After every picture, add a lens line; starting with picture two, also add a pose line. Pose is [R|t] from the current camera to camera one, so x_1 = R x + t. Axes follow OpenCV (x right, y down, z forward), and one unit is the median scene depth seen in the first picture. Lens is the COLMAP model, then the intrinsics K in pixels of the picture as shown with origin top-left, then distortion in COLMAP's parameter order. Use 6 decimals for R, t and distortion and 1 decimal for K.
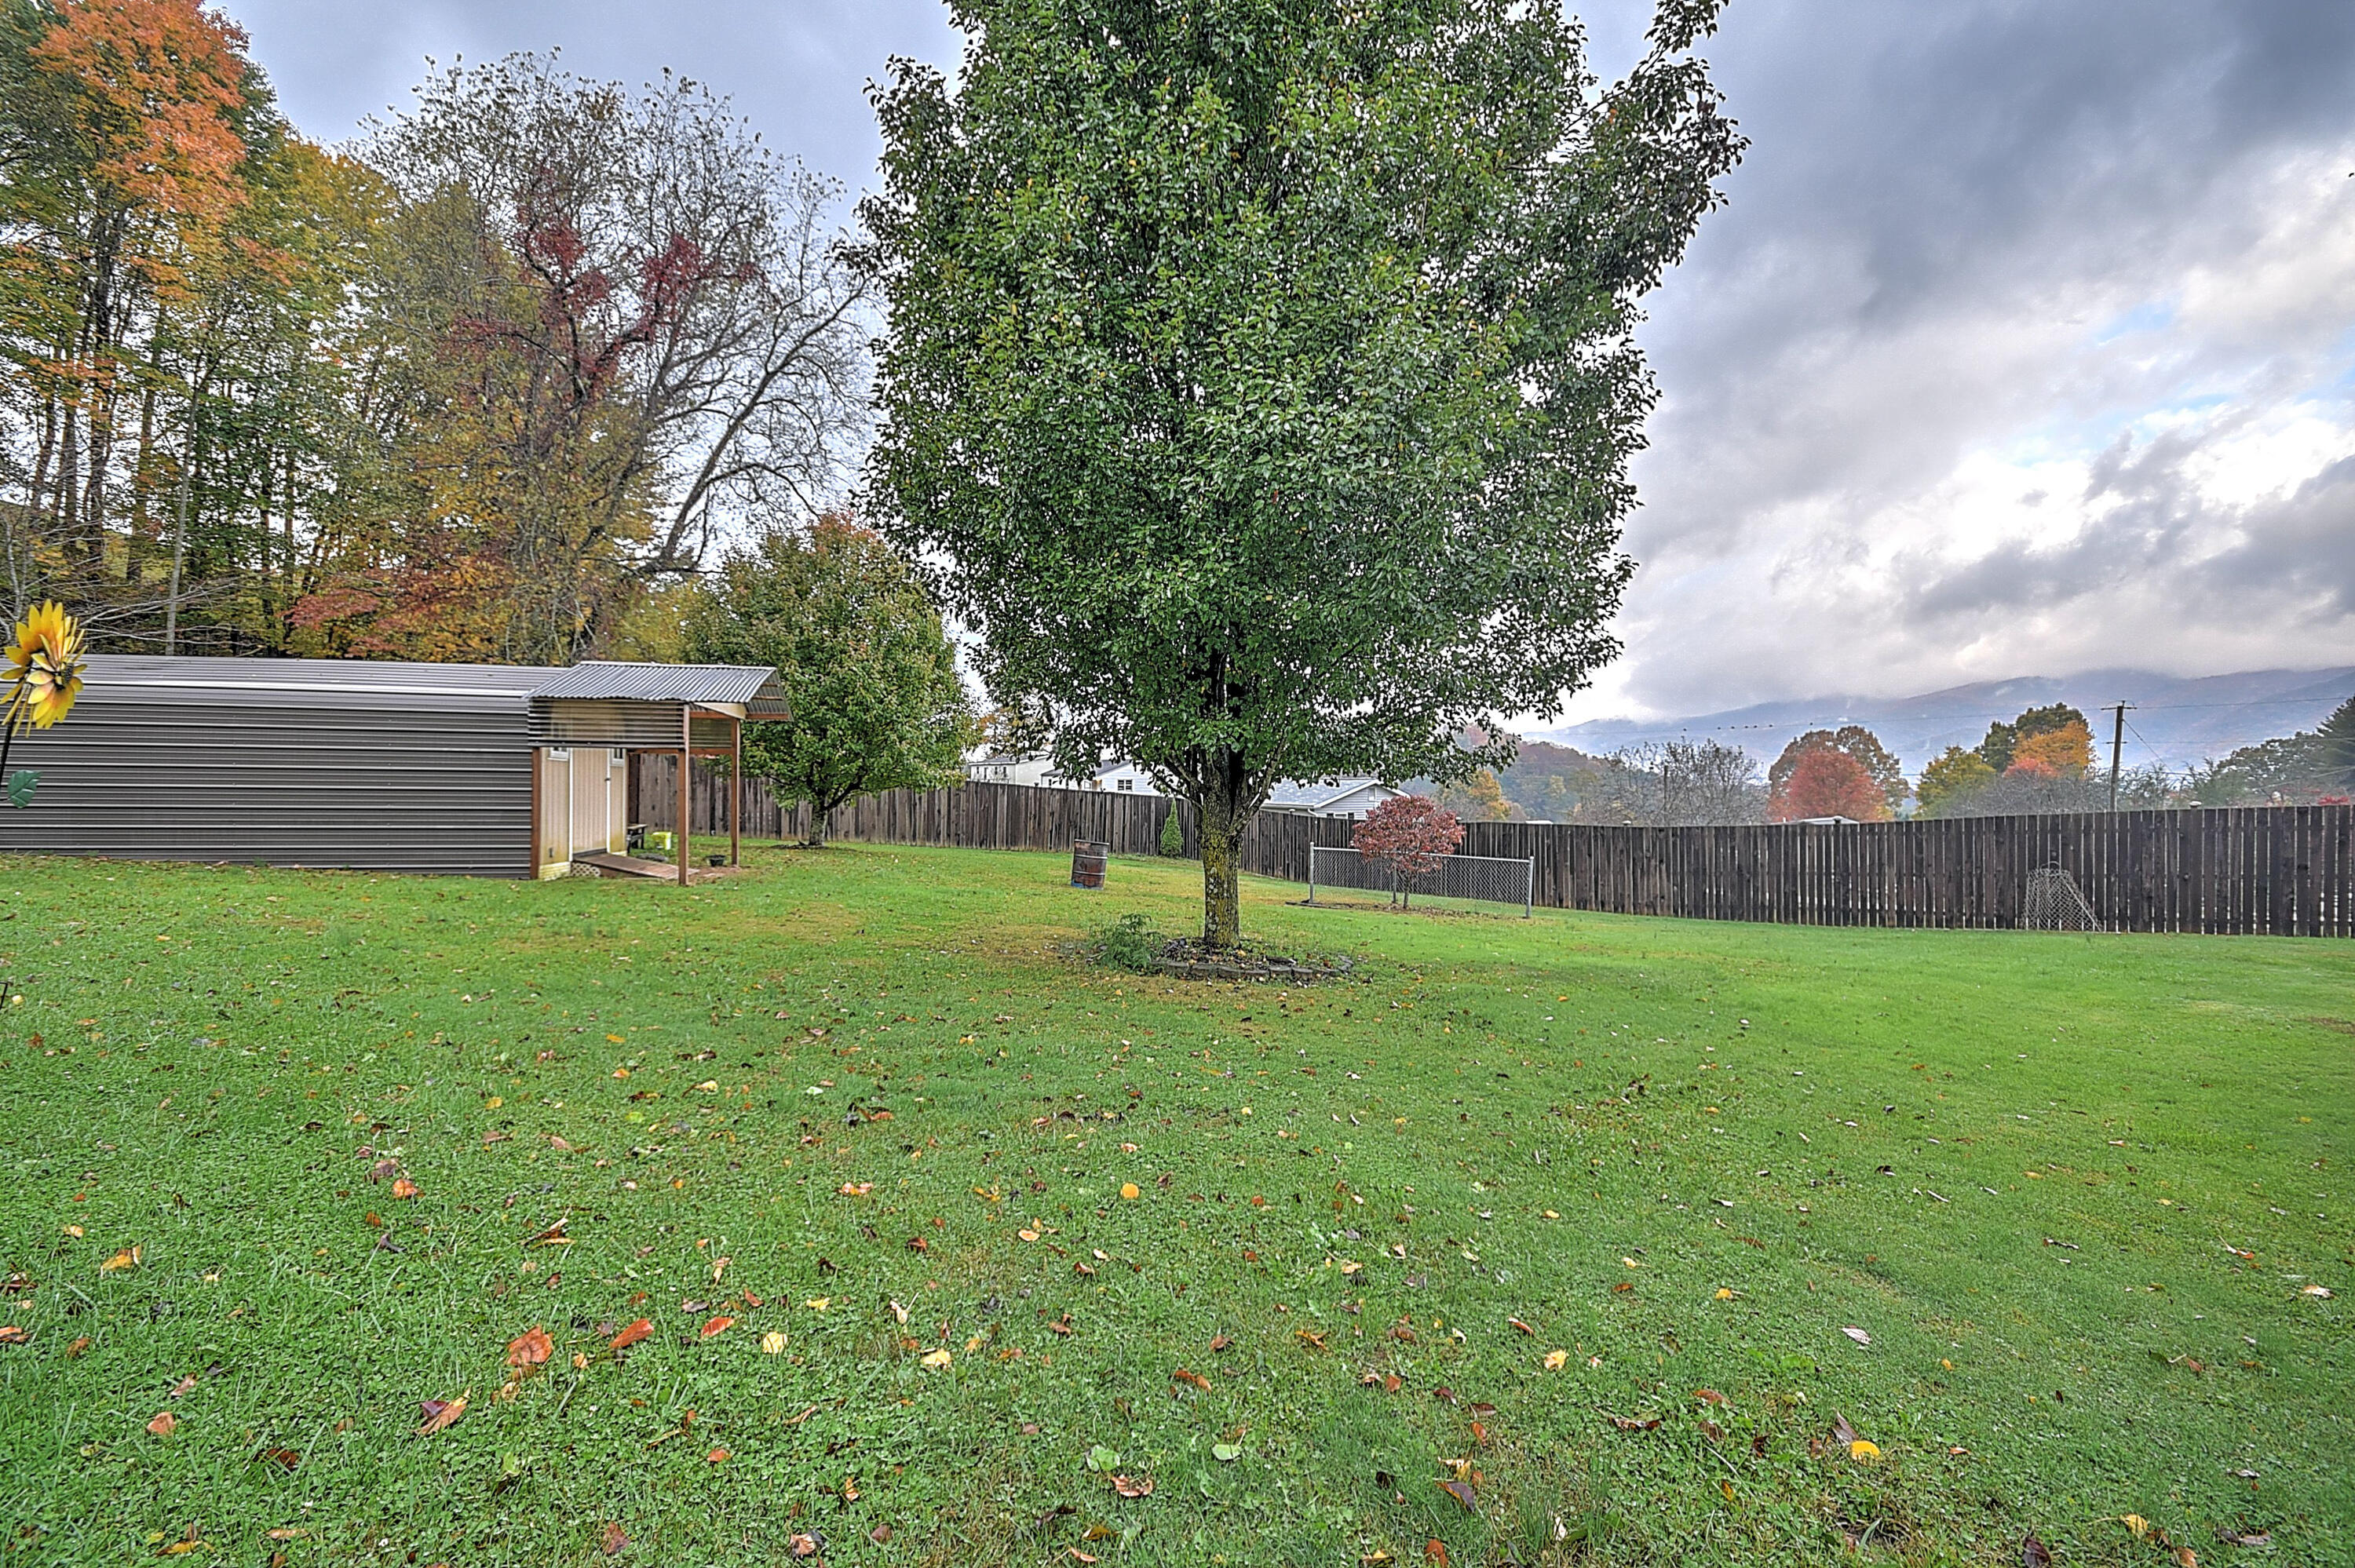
lens RADIAL K [[1019.6, 0, 1170.9], [0, 1019.6, 796.6], [0, 0, 1]] dist [0.001352, -0.012175]
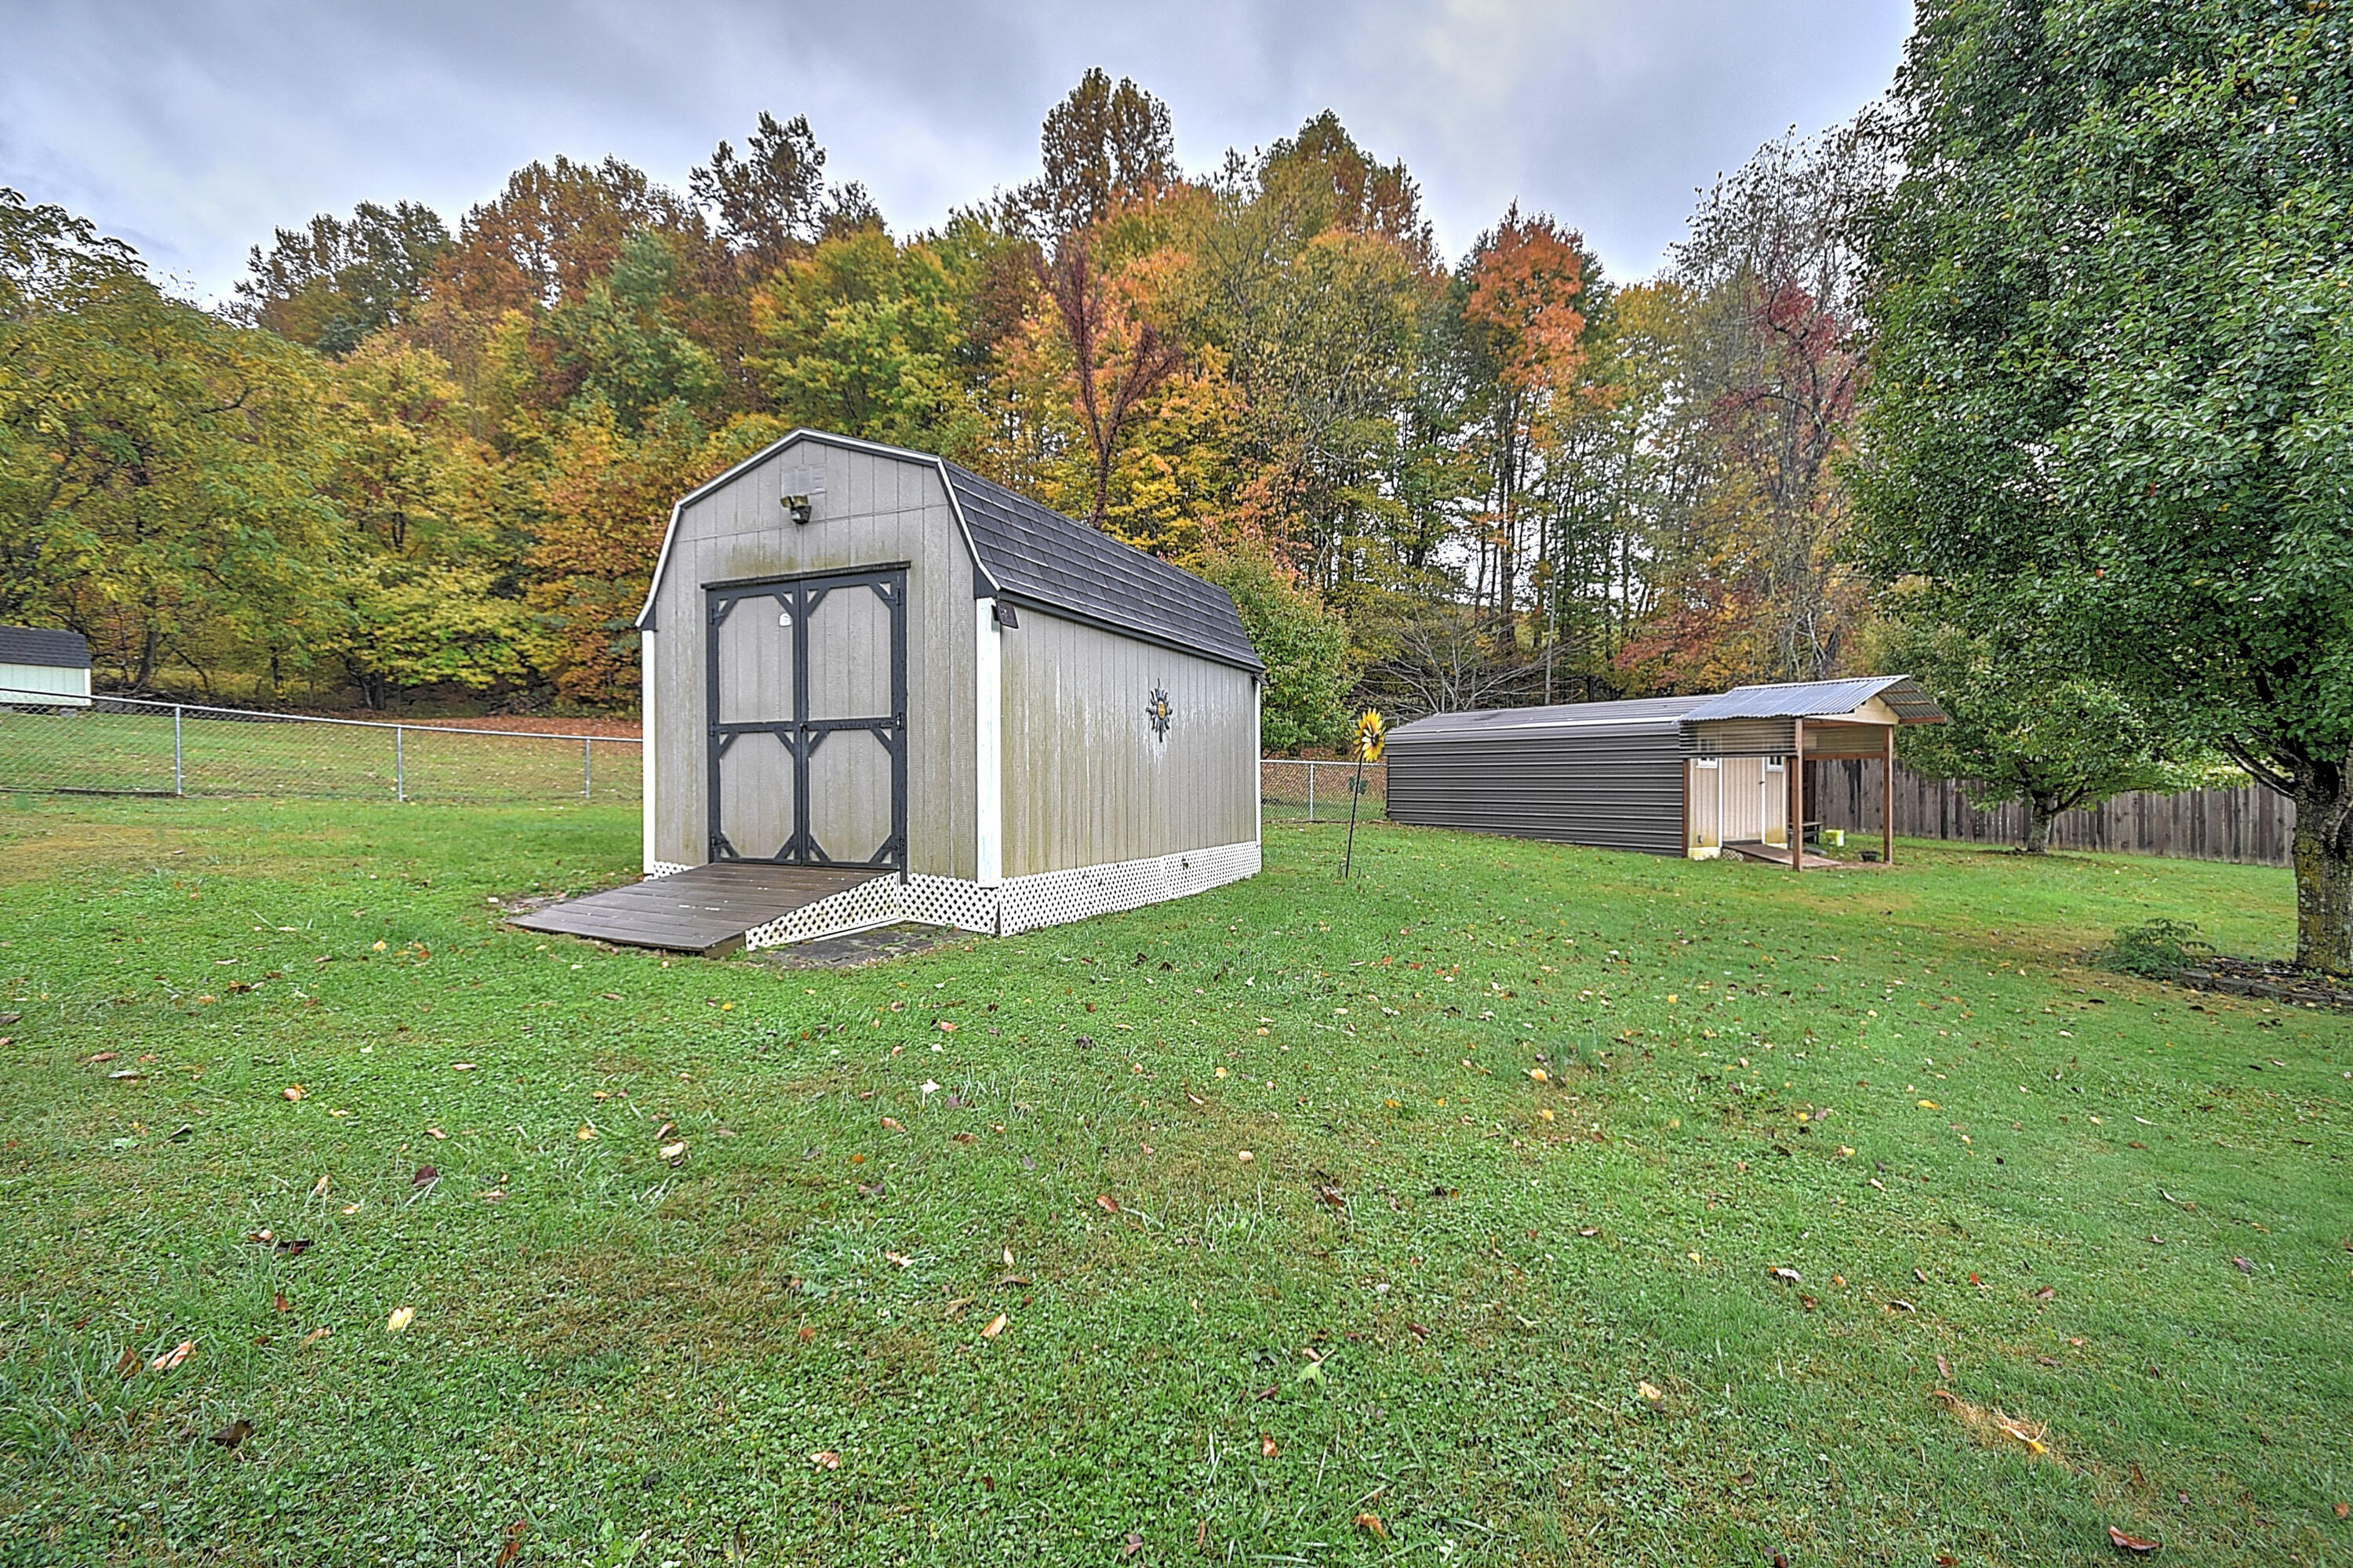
lens RADIAL K [[1036.9, 0, 1171.7], [0, 1036.9, 784.5], [0, 0, 1]] dist [-0.004648, -0.000292]
pose [[0.395861, -0.010185, -0.918254, 0.279096], [-0.006947, 0.999877, -0.014085, 0.007094], [0.918284, 0.011955, 0.395741, -0.120506]]
